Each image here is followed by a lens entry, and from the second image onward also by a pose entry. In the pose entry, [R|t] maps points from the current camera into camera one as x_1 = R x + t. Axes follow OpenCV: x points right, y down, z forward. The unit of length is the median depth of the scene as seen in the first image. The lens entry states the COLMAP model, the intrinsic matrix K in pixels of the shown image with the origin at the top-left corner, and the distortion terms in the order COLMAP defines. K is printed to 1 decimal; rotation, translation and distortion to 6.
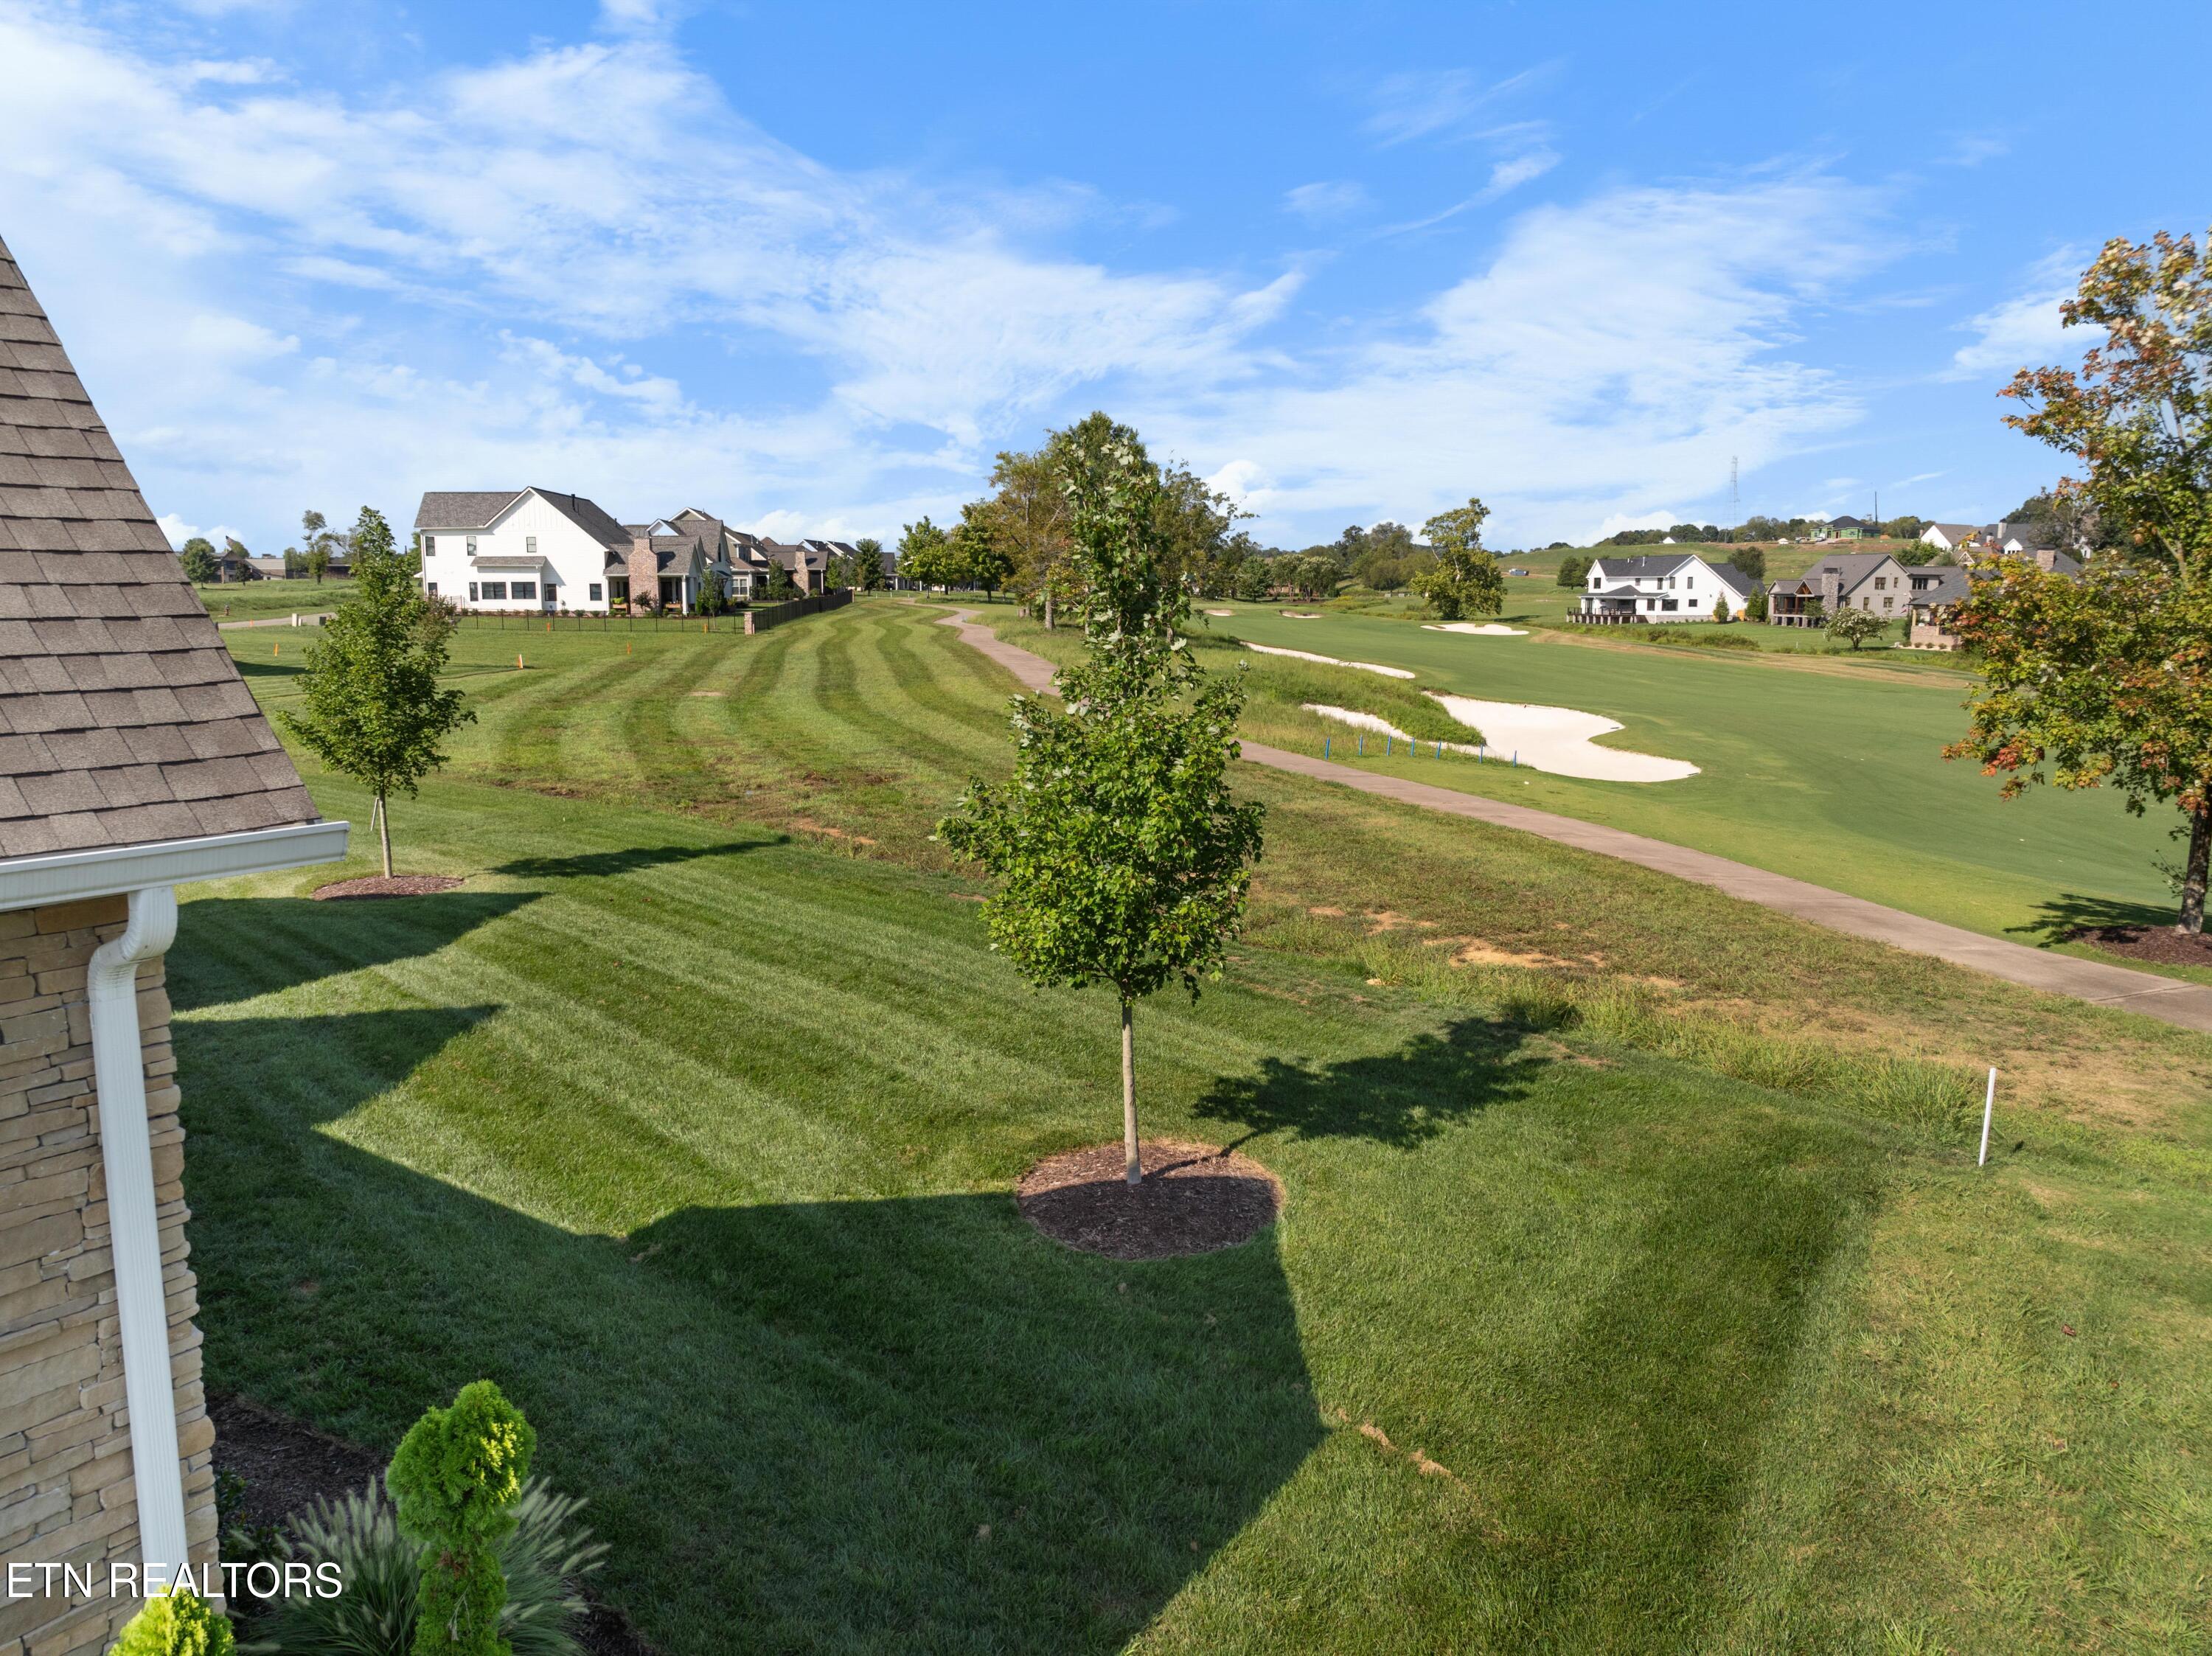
lens RADIAL K [[1552.2, 0, 1106.0], [0, 1552.2, 828.0], [0, 0, 1]] dist [-0.032396, -0.008173]
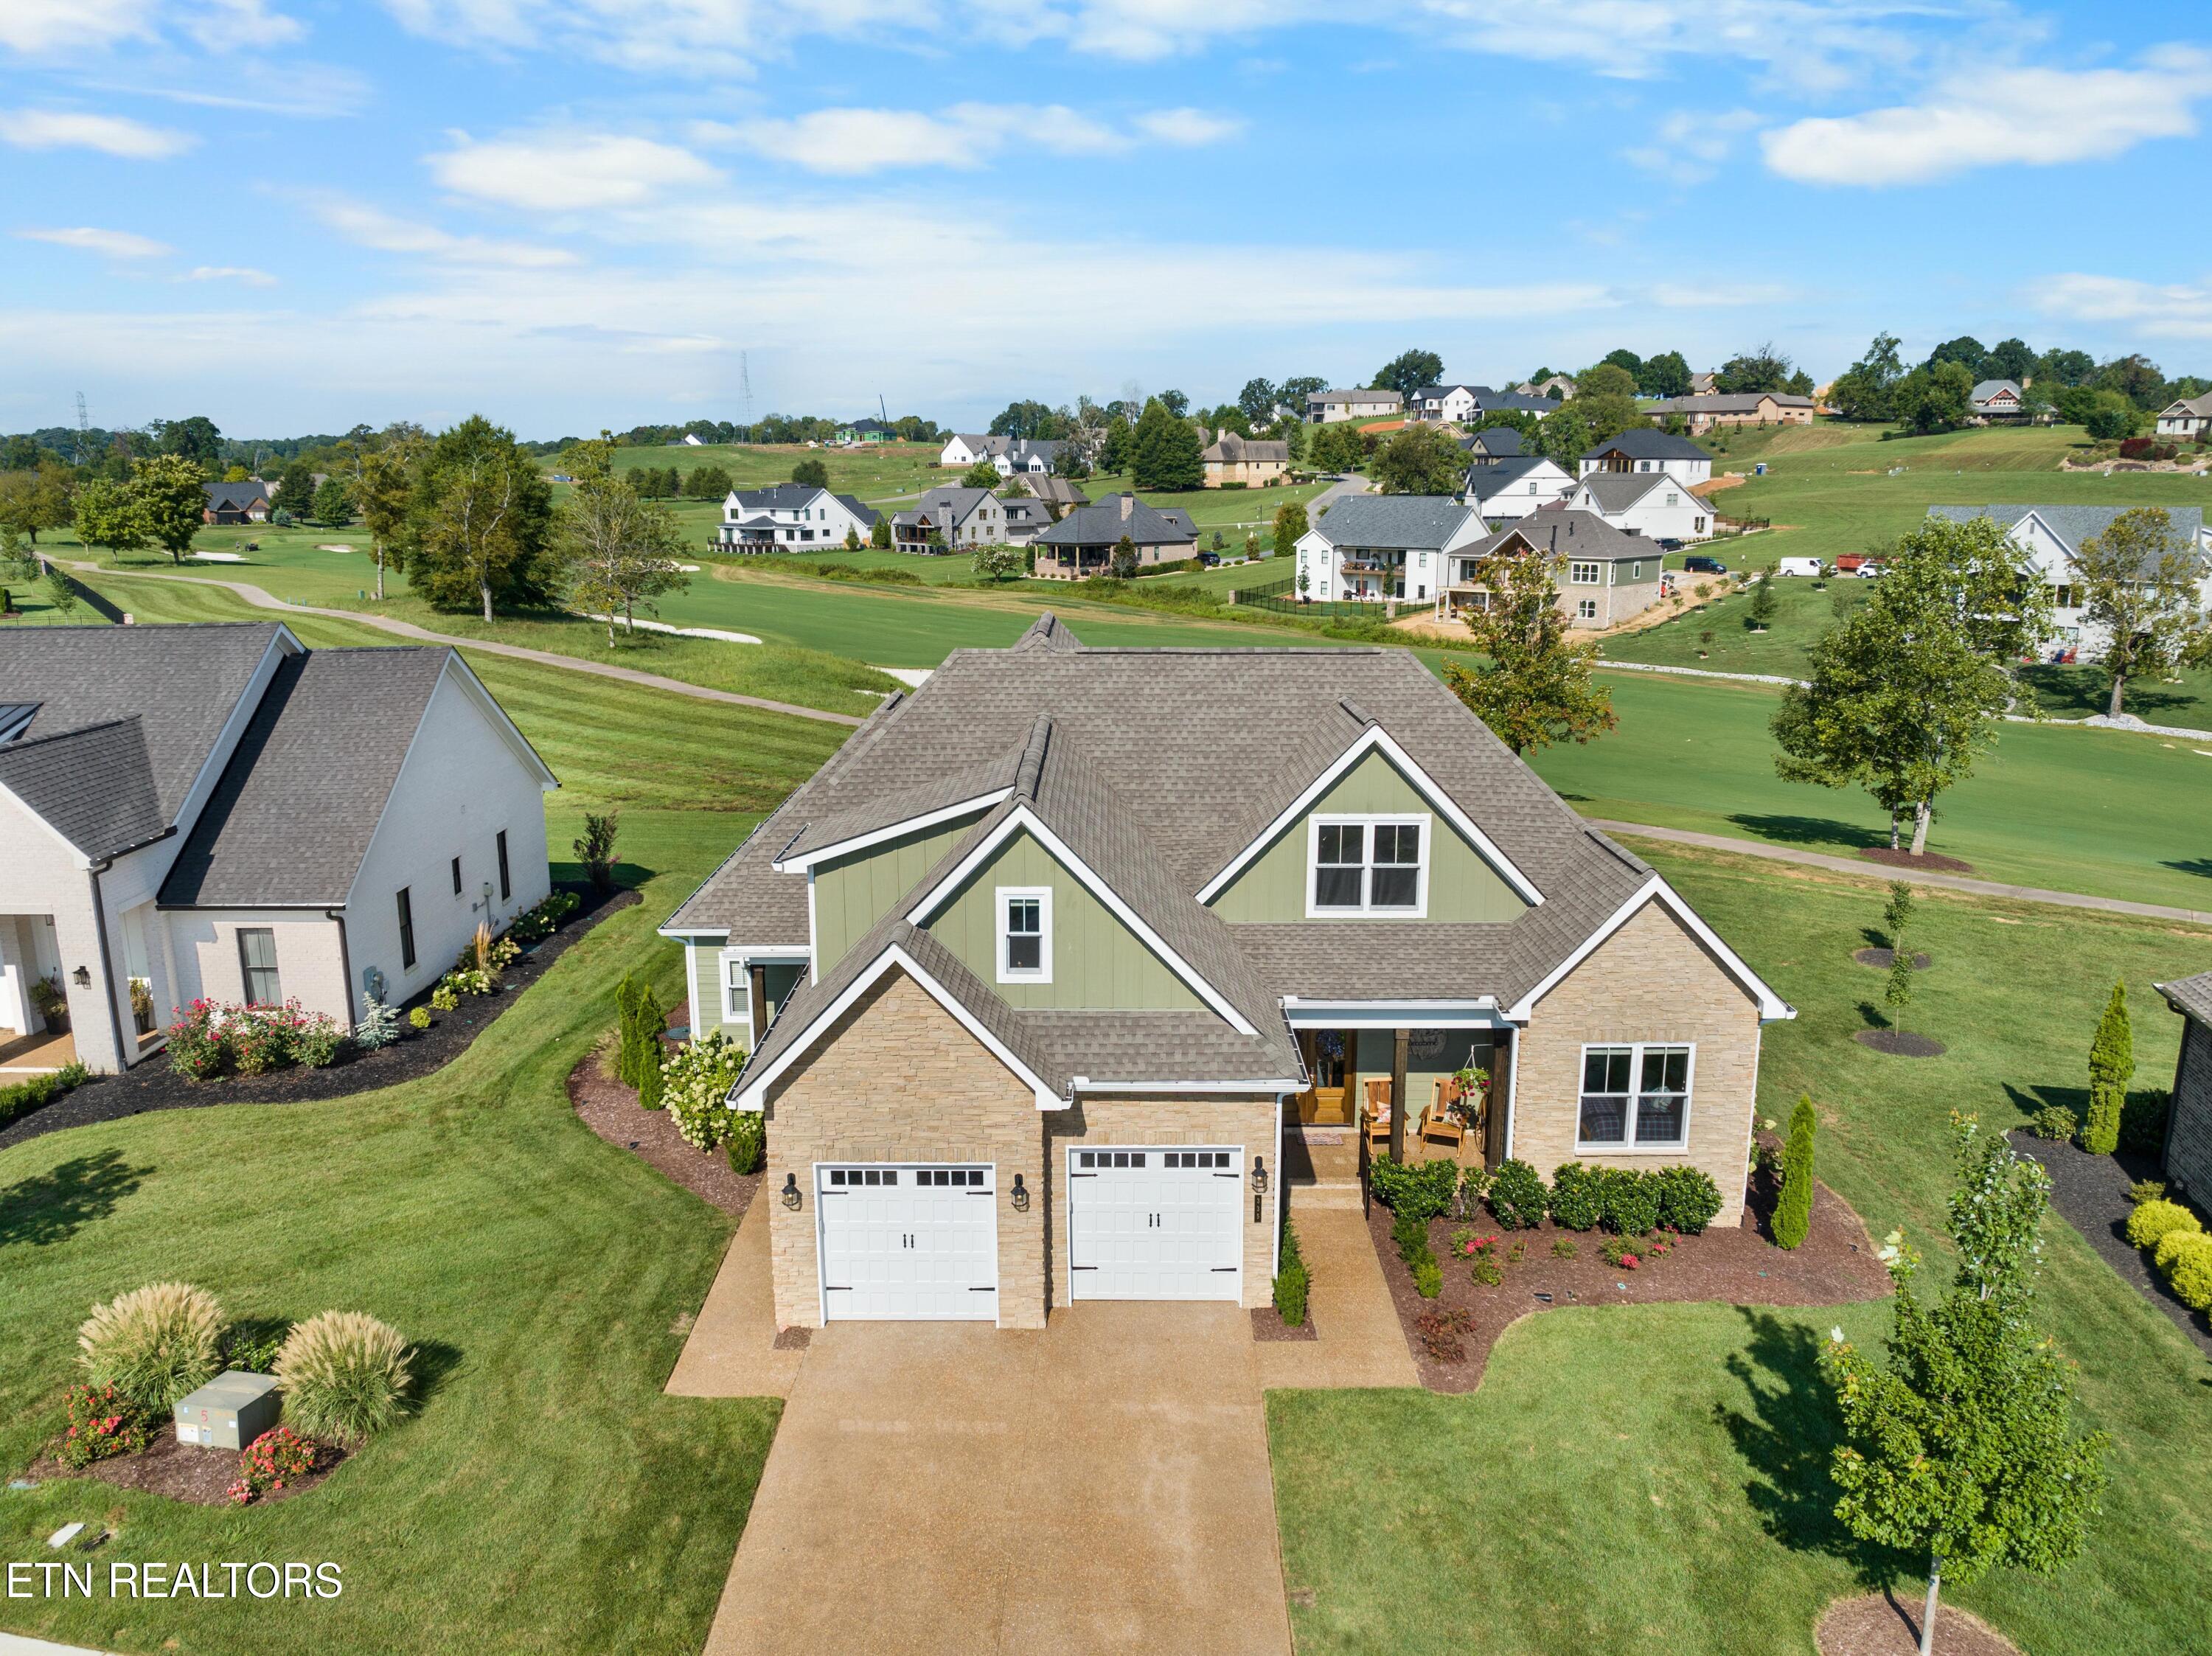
lens RADIAL K [[1672.6, 0, 1102.8], [0, 1672.6, 877.9], [0, 0, 1]] dist [-0.040944, -0.001229]
pose [[0.822521, -0.131983, 0.553209, -0.155668], [0.084991, 0.990302, 0.109898, -0.016955], [-0.562349, -0.043375, 0.825762, -0.108118]]
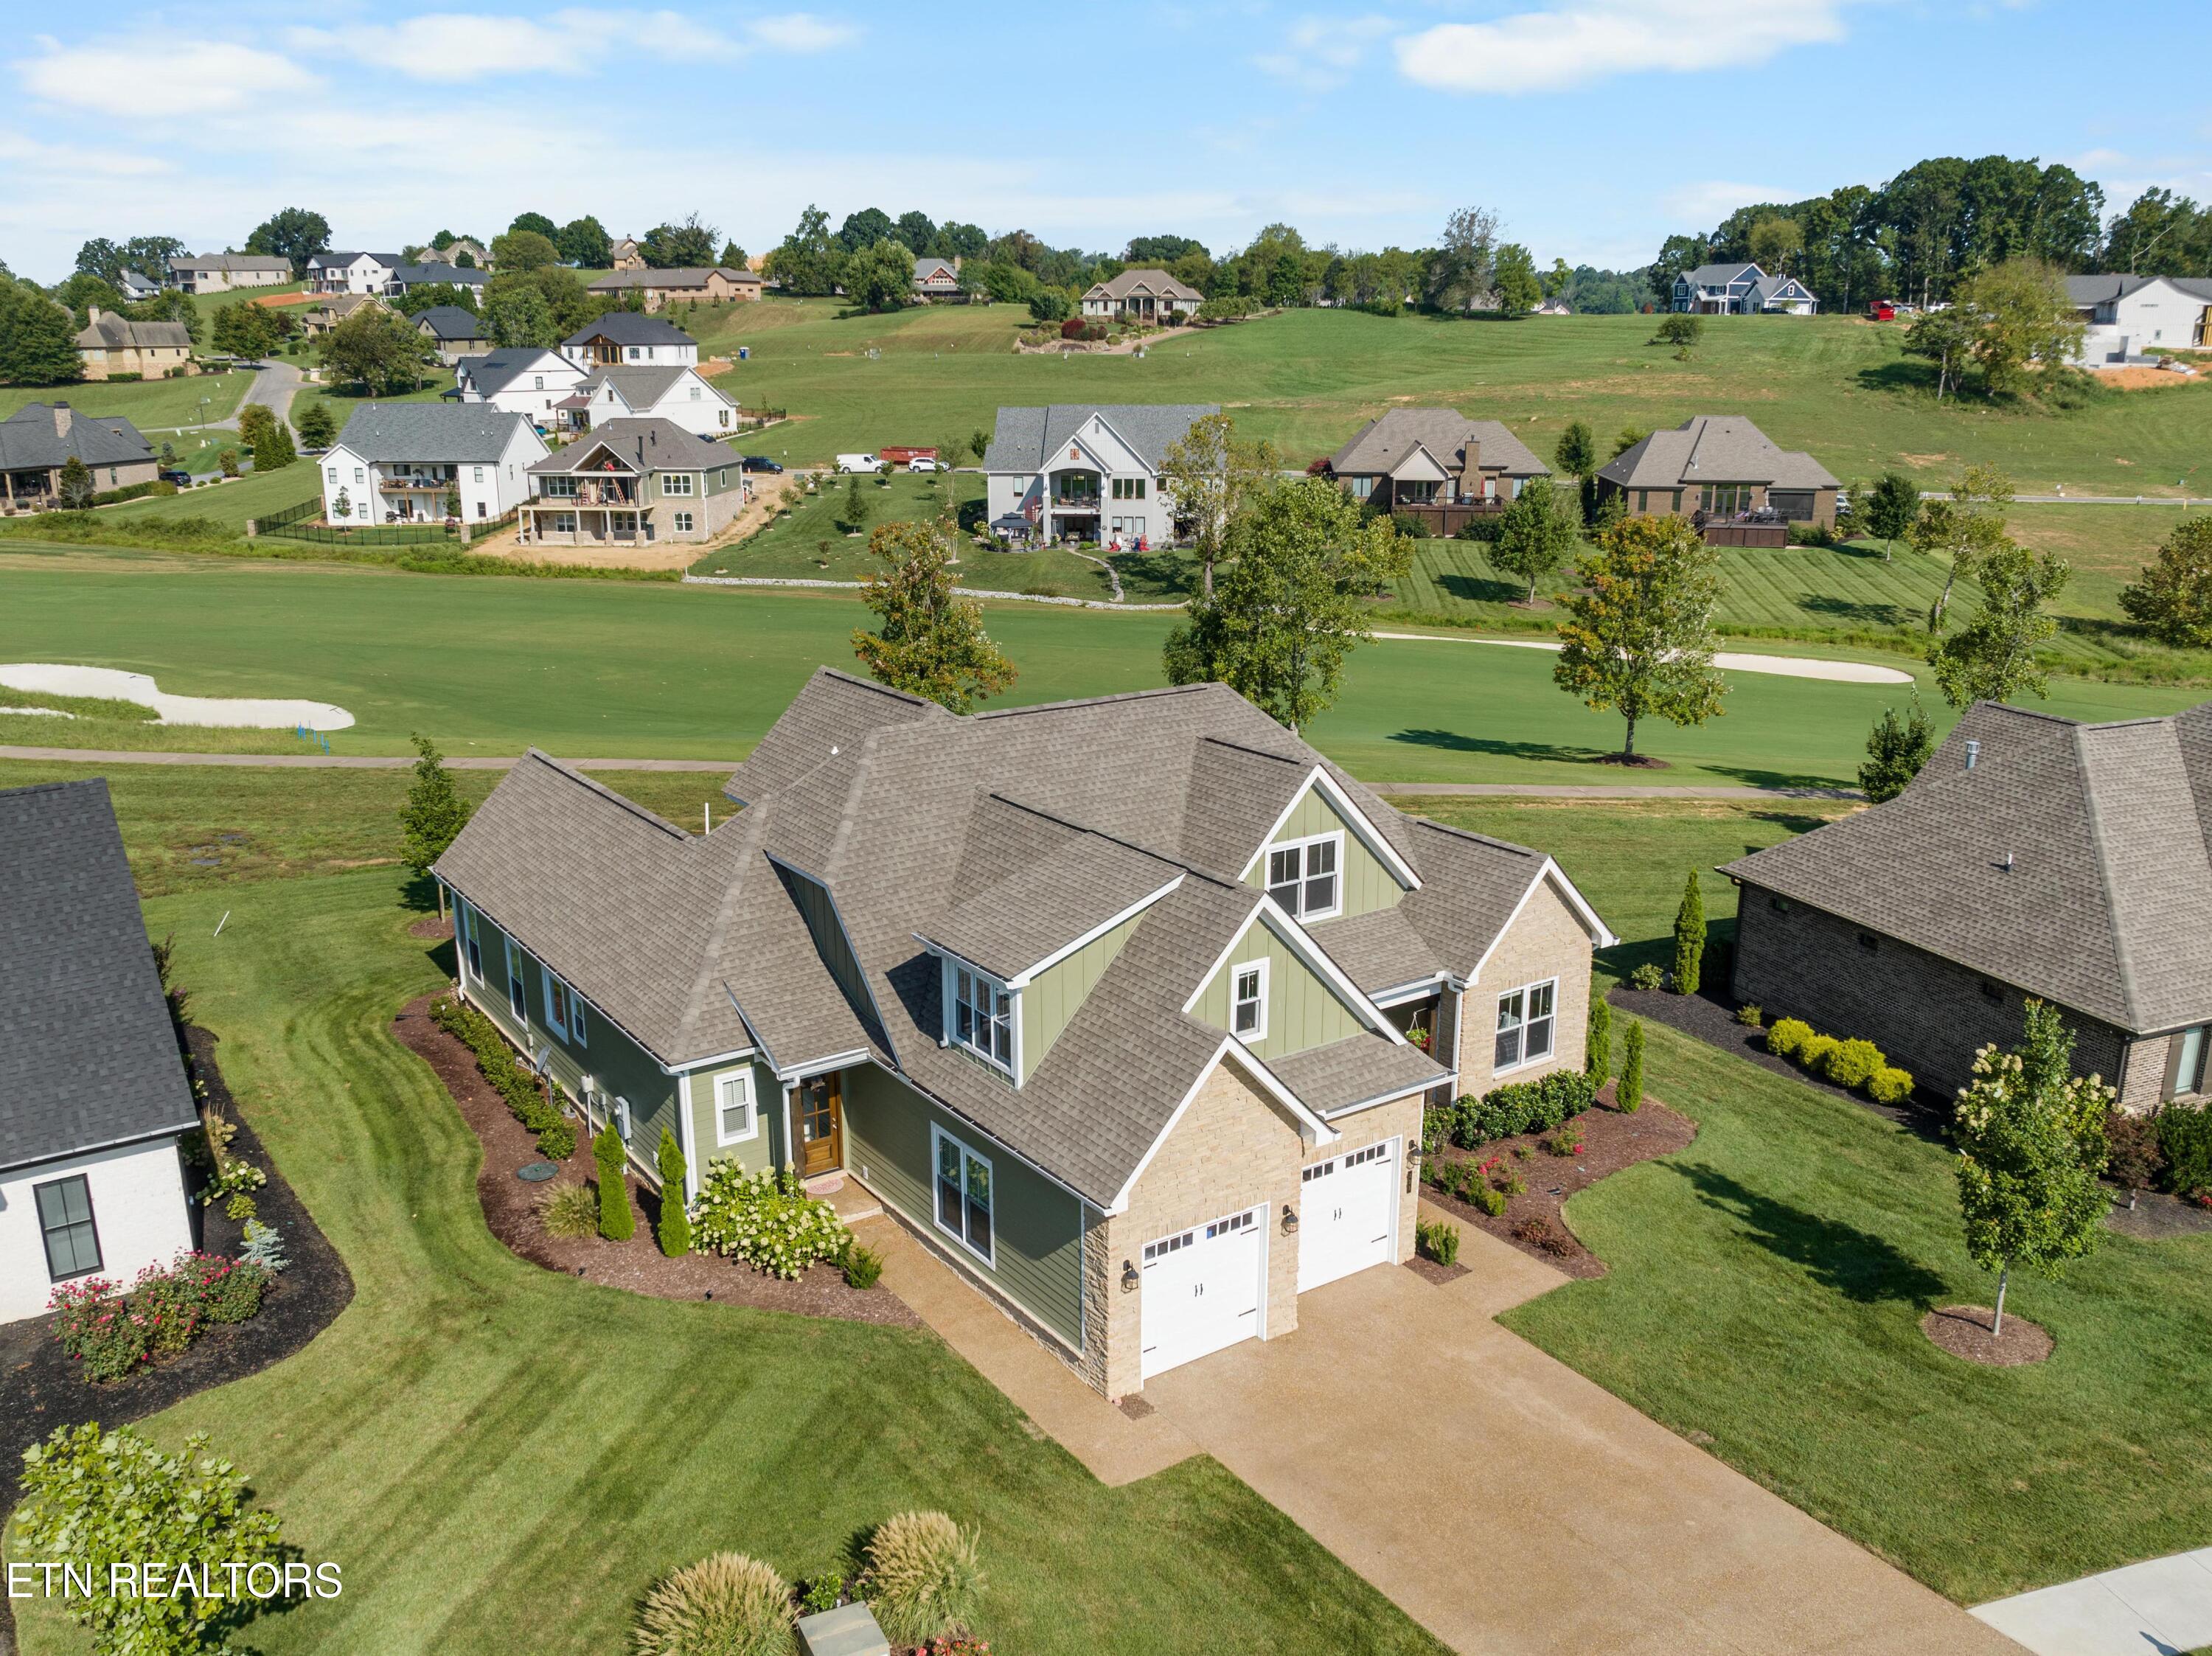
lens RADIAL K [[1802.7, 0, 1103.7], [0, 1802.7, 849.2], [0, 0, 1]] dist [-0.036882, -0.004228]
pose [[0.346124, -0.254967, 0.902879, -0.220238], [0.140865, 0.965577, 0.218671, -0.042825], [-0.927553, 0.051497, 0.370125, -0.057620]]
